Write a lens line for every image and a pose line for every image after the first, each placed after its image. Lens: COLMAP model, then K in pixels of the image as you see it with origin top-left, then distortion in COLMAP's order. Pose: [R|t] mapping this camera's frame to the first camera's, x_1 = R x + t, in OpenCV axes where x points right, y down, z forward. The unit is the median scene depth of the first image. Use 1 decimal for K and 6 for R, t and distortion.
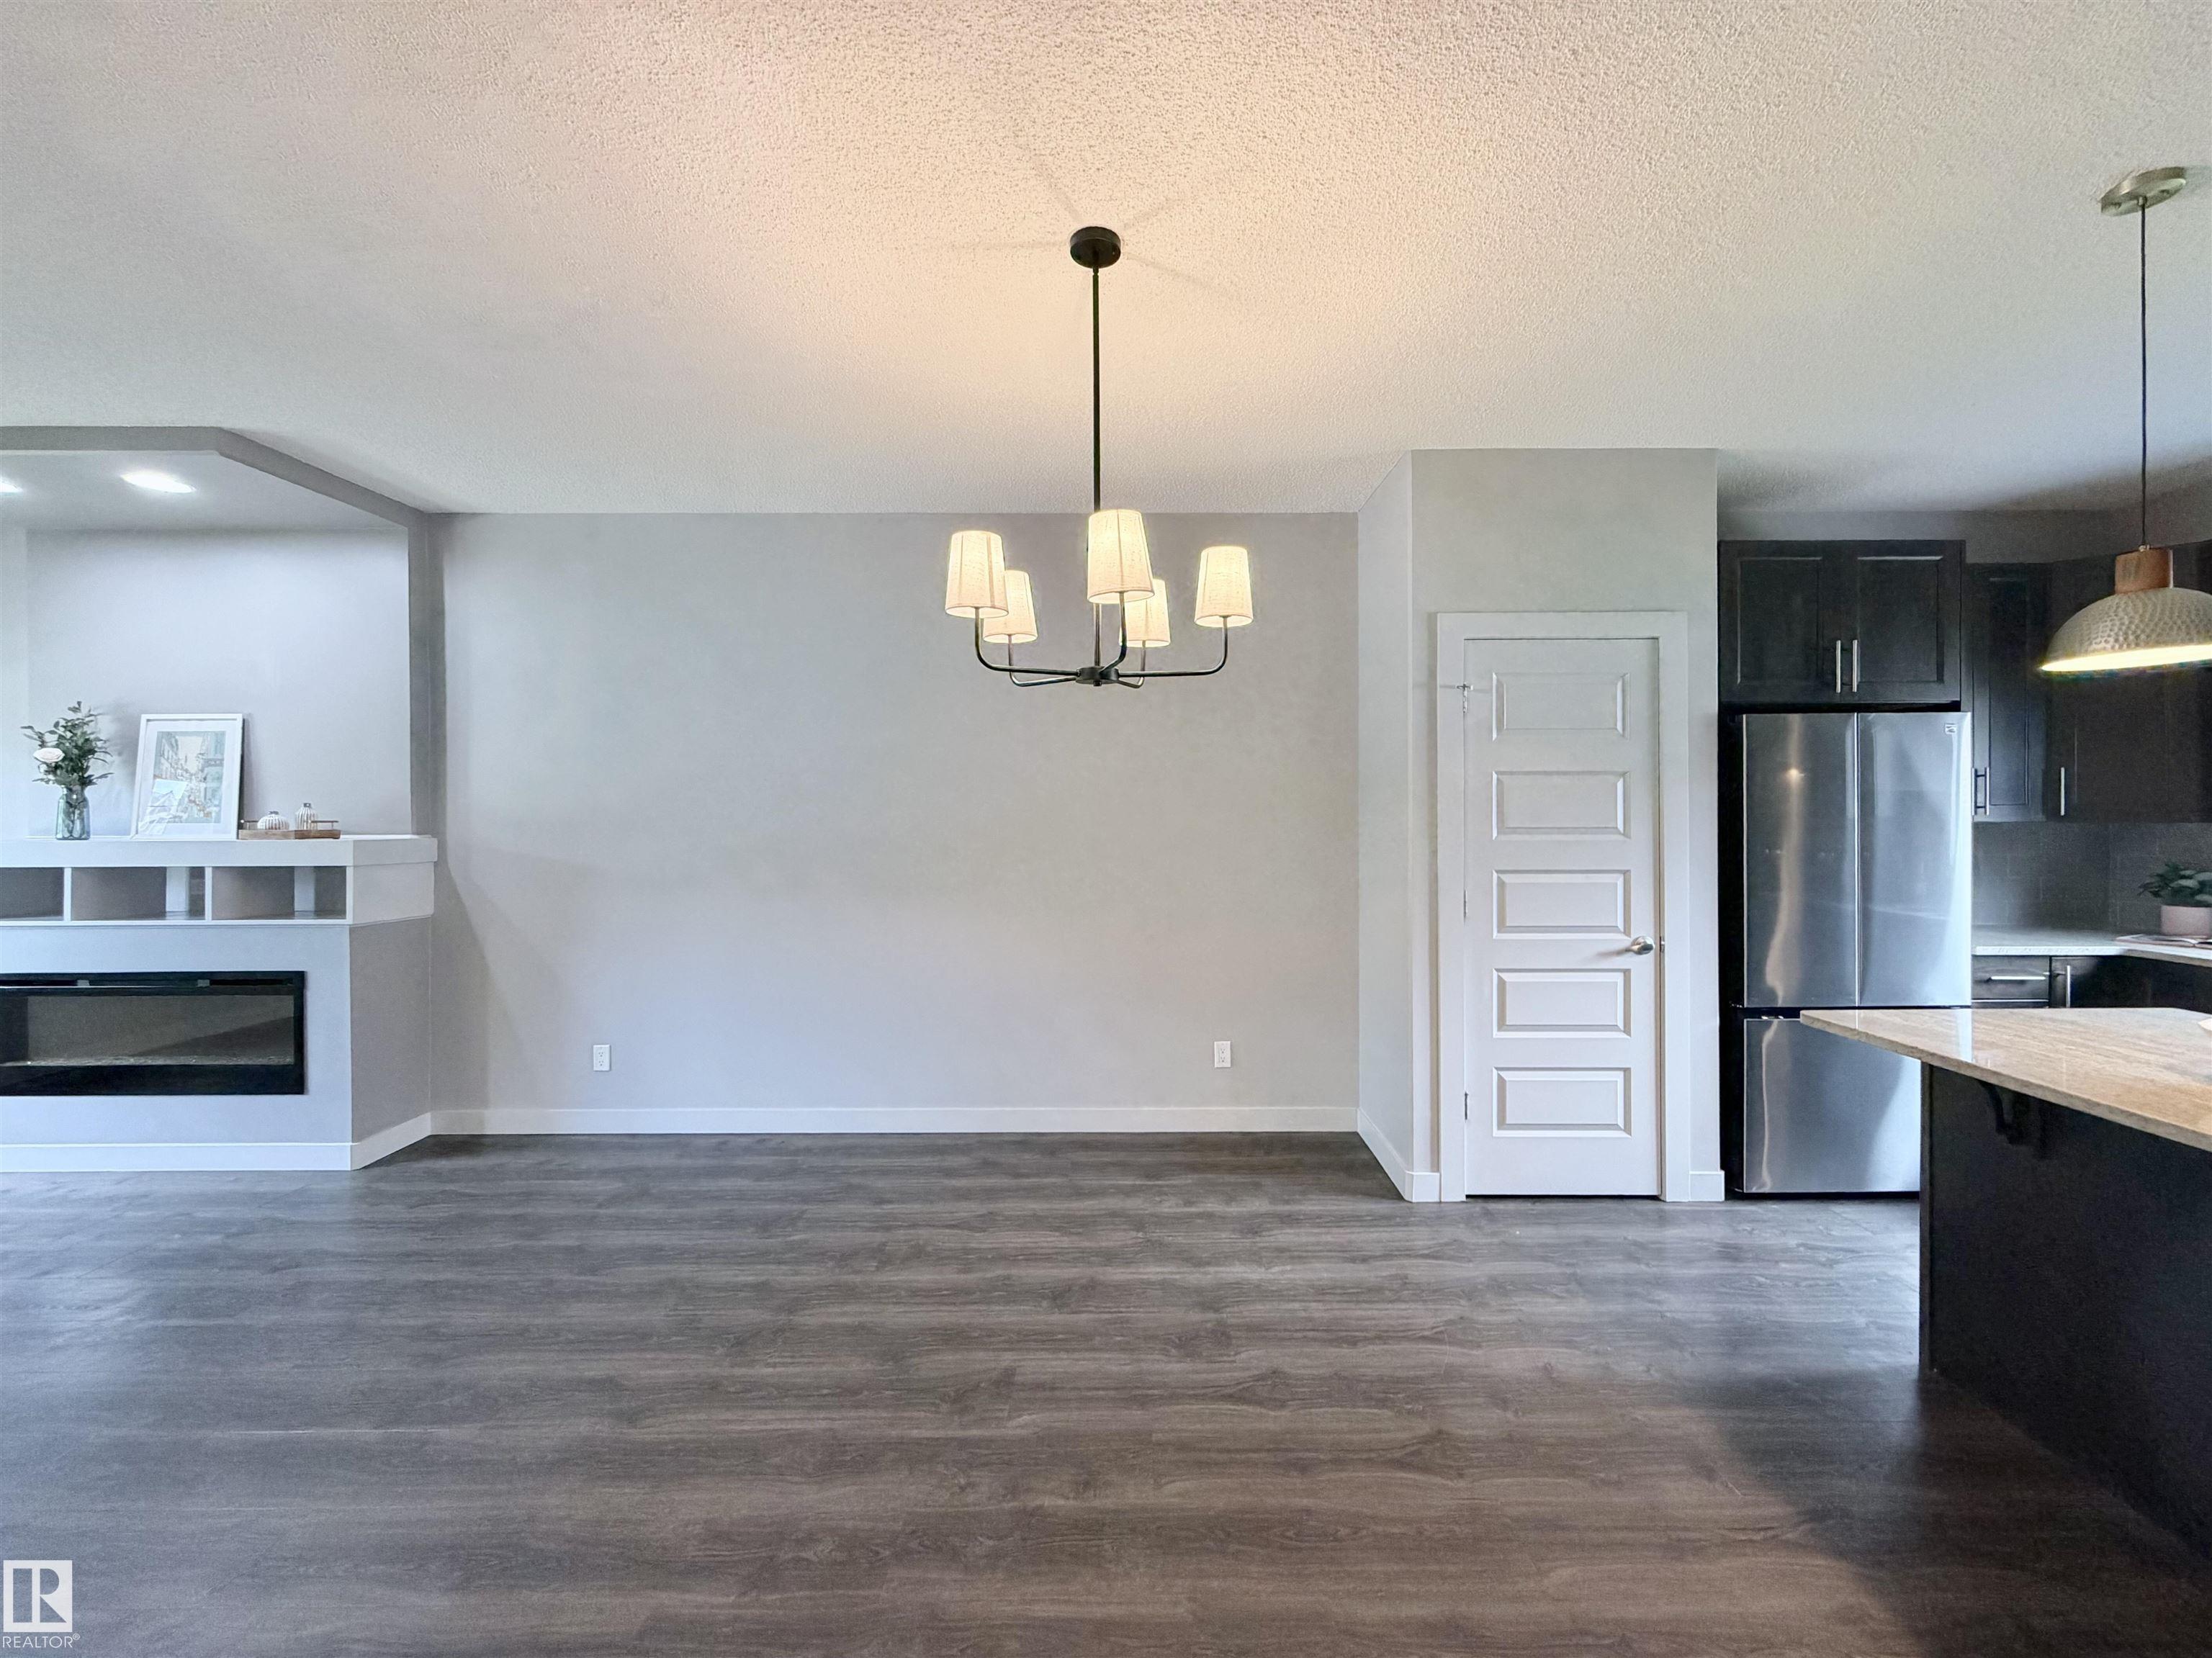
lens RADIAL K [[893.7, 0, 1139.8], [0, 893.7, 817.5], [0, 0, 1]] dist [-0.000340, 0.000006]
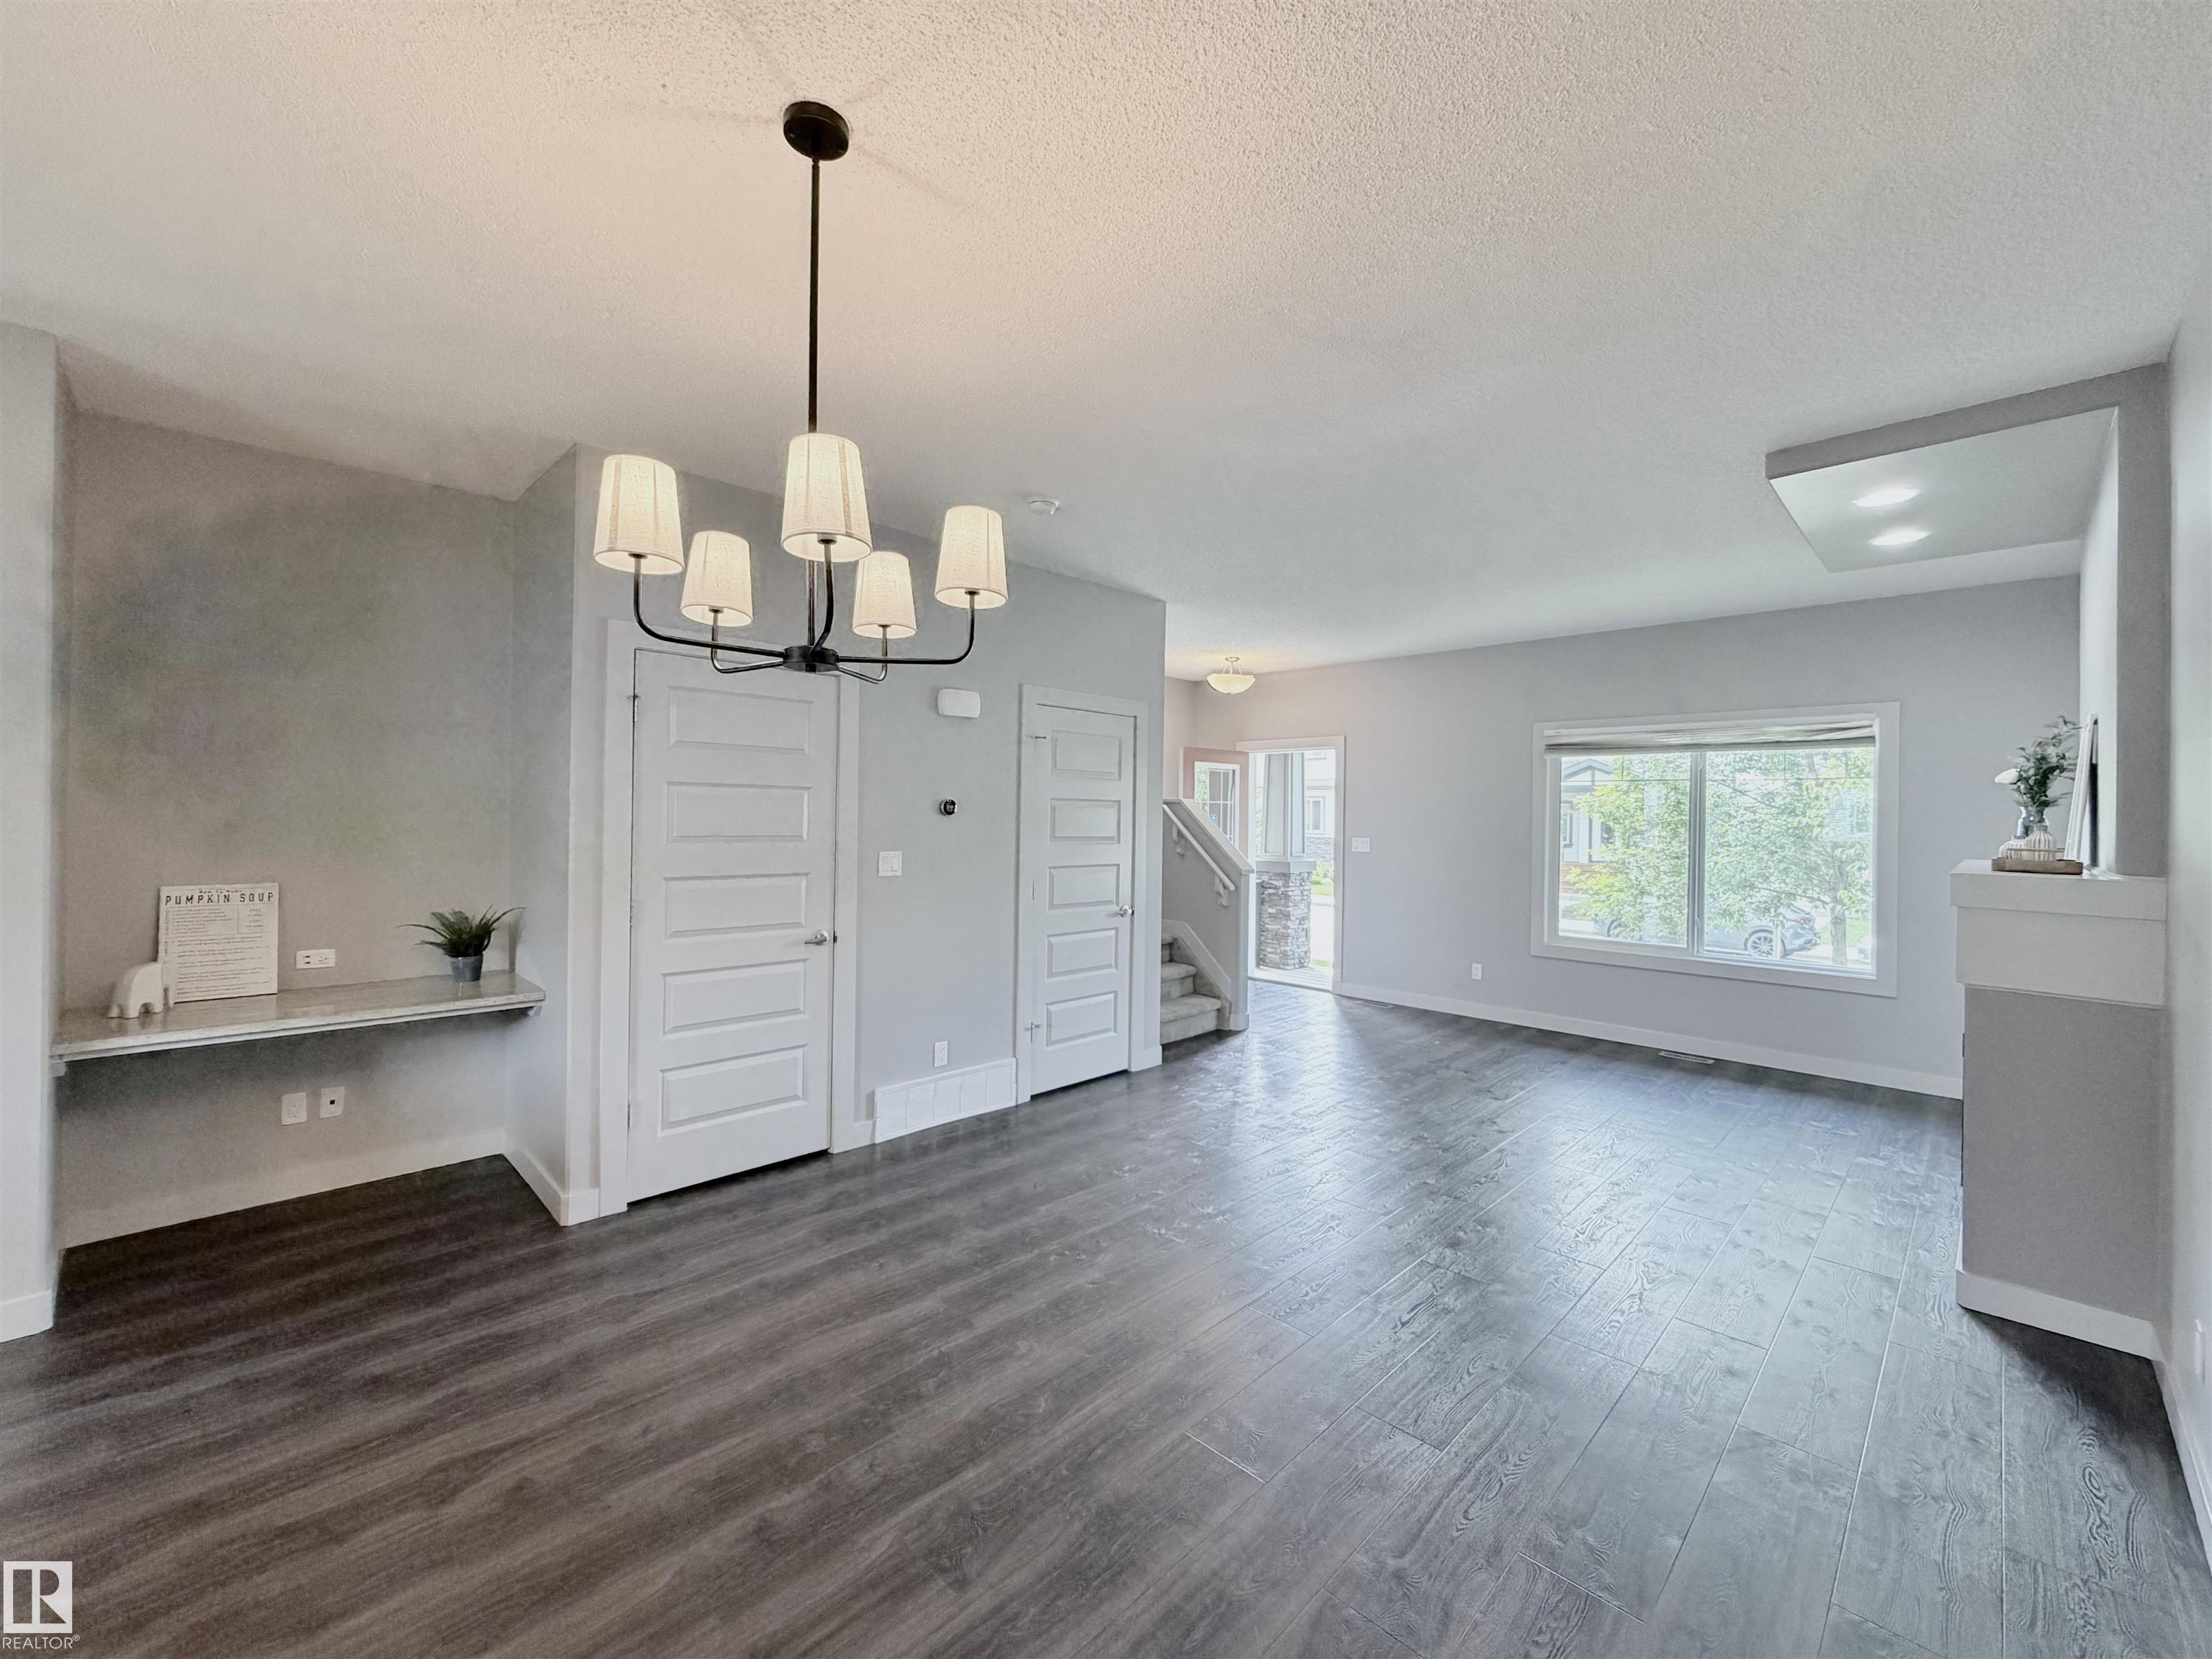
lens RADIAL K [[899.5, 0, 1097.0], [0, 899.5, 814.6], [0, 0, 1]] dist [0.000324, 0.000204]
pose [[-0.713548, -0.008381, -0.700556, 0.206345], [-0.017423, 0.999831, 0.005785, -0.017419], [0.700390, 0.016334, -0.713574, 1.104258]]
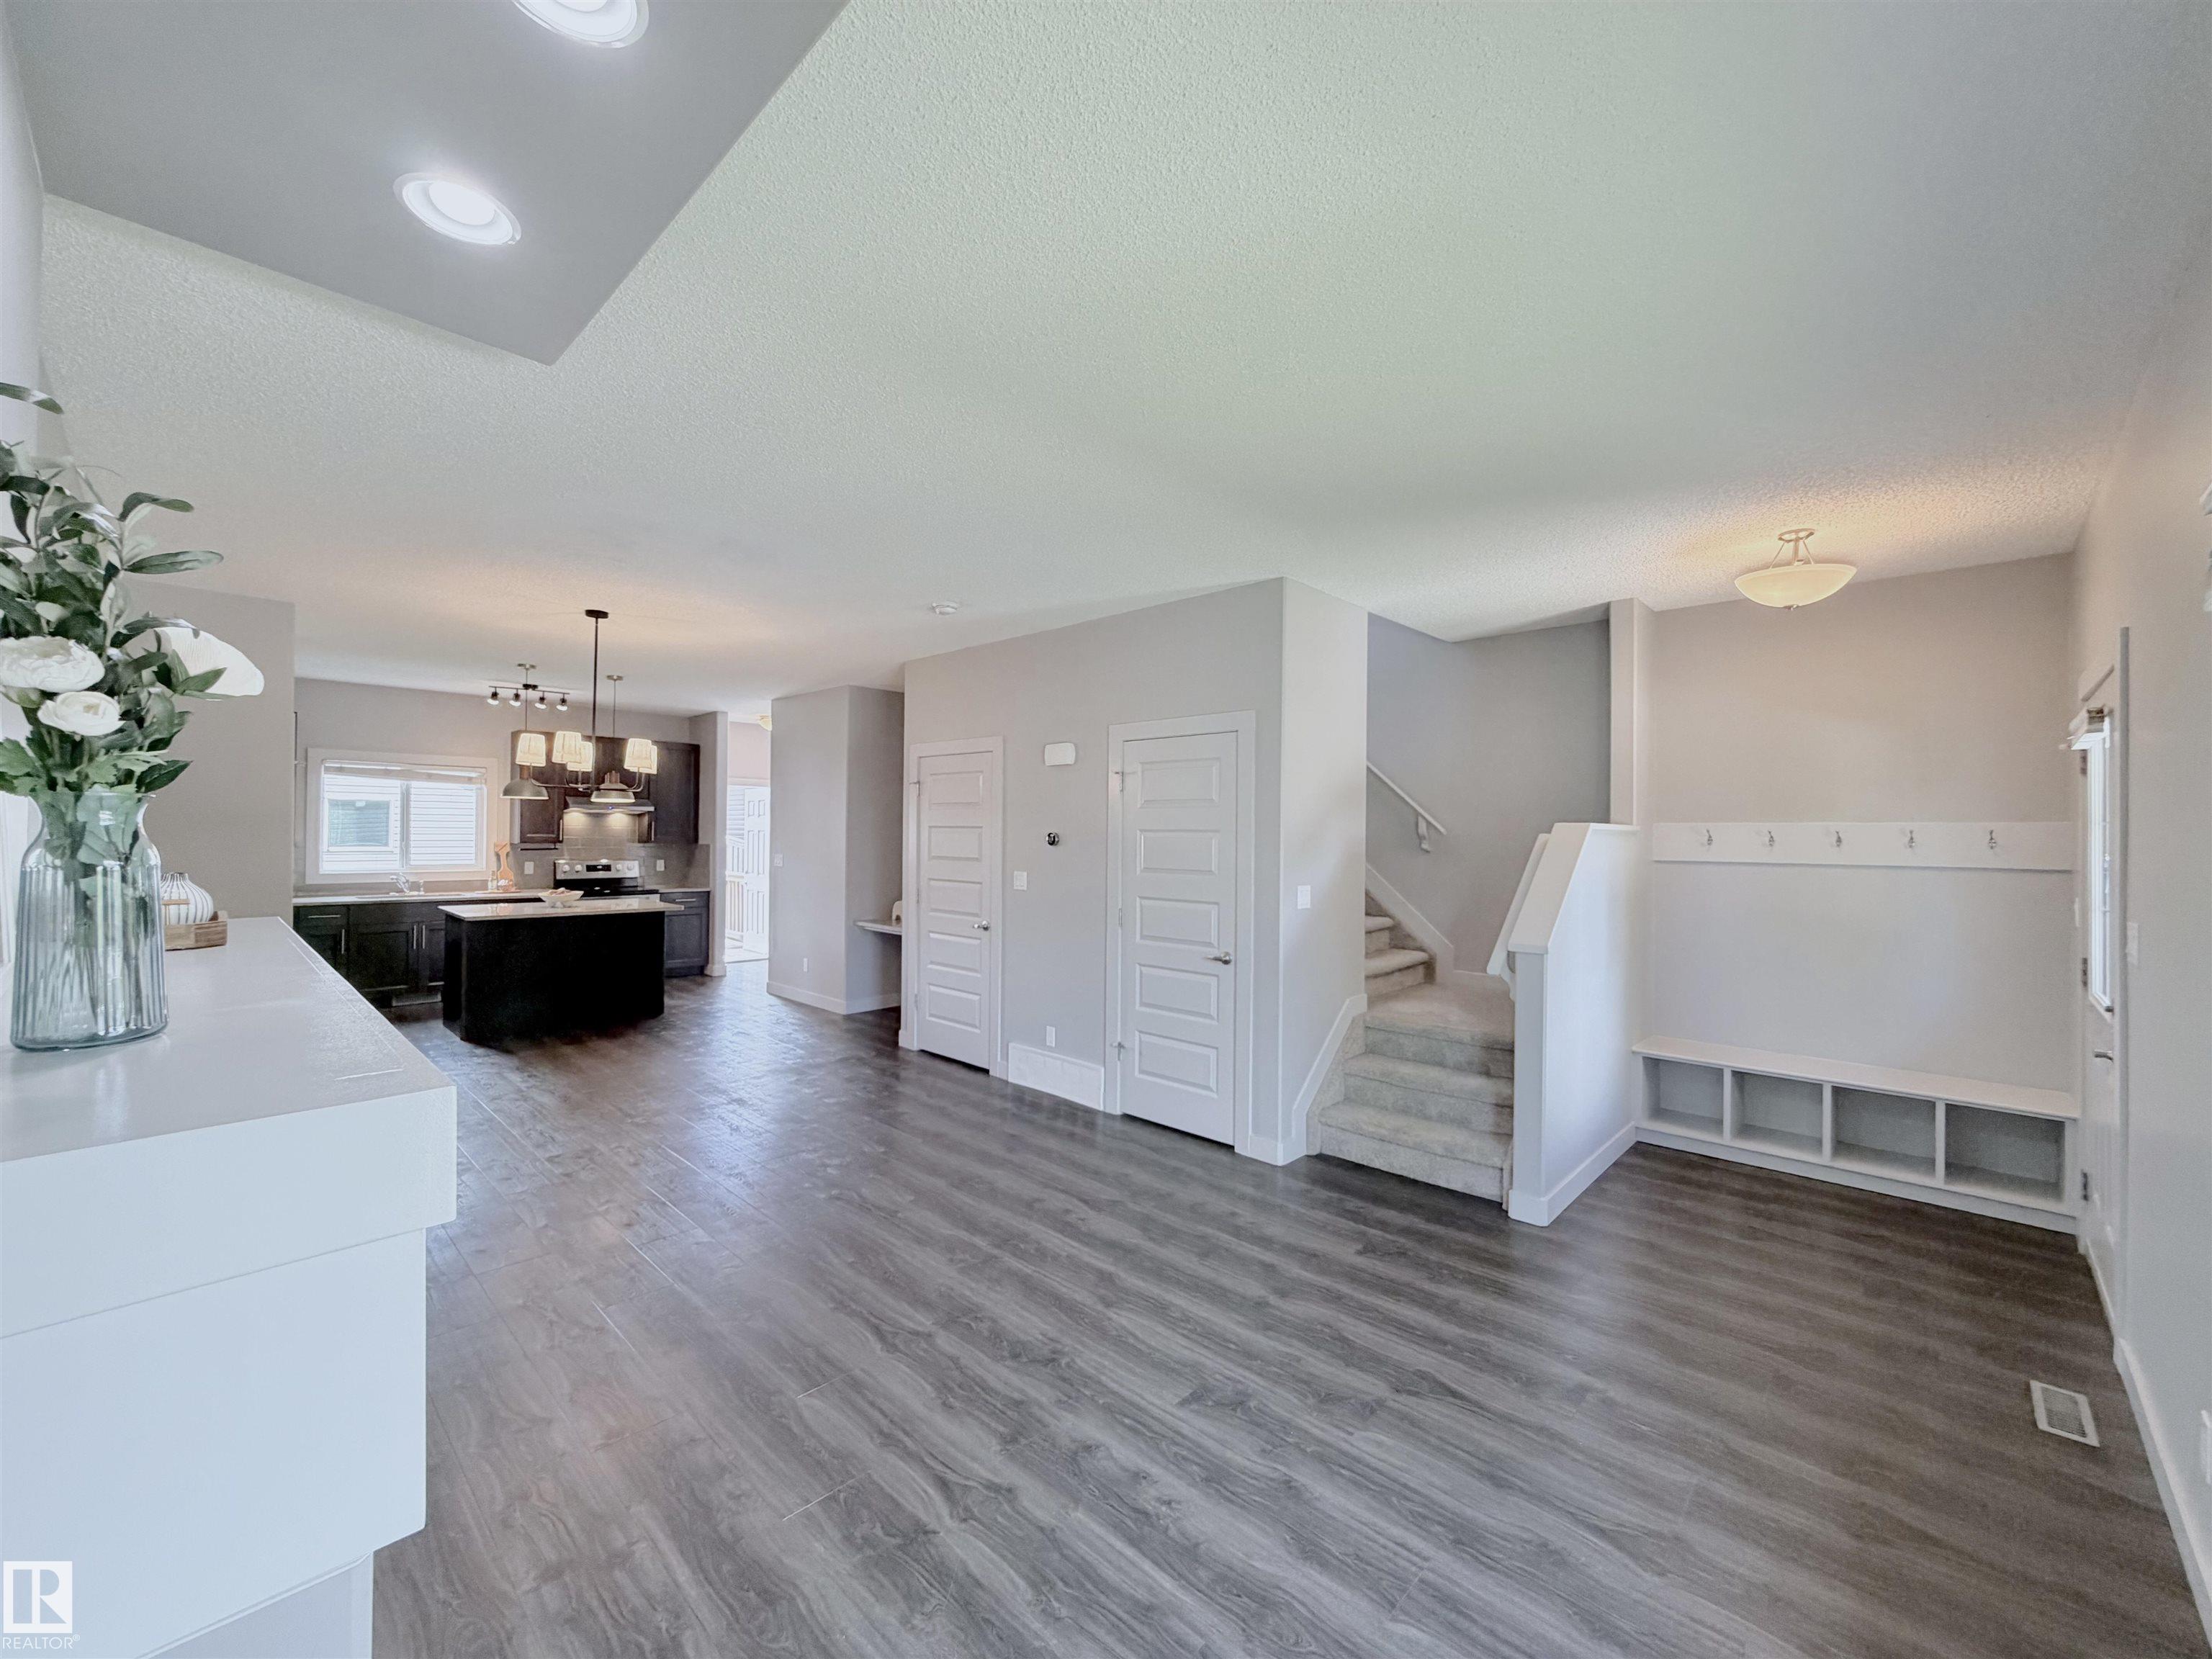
lens RADIAL K [[887.2, 0, 1097.9], [0, 887.2, 829.2], [0, 0, 1]] dist [-0.000589, 0.000360]
pose [[-0.714281, -0.001533, 0.699858, -1.713605], [-0.004113, 0.999990, -0.002007, -0.031672], [-0.699847, -0.004312, -0.714280, 1.108587]]
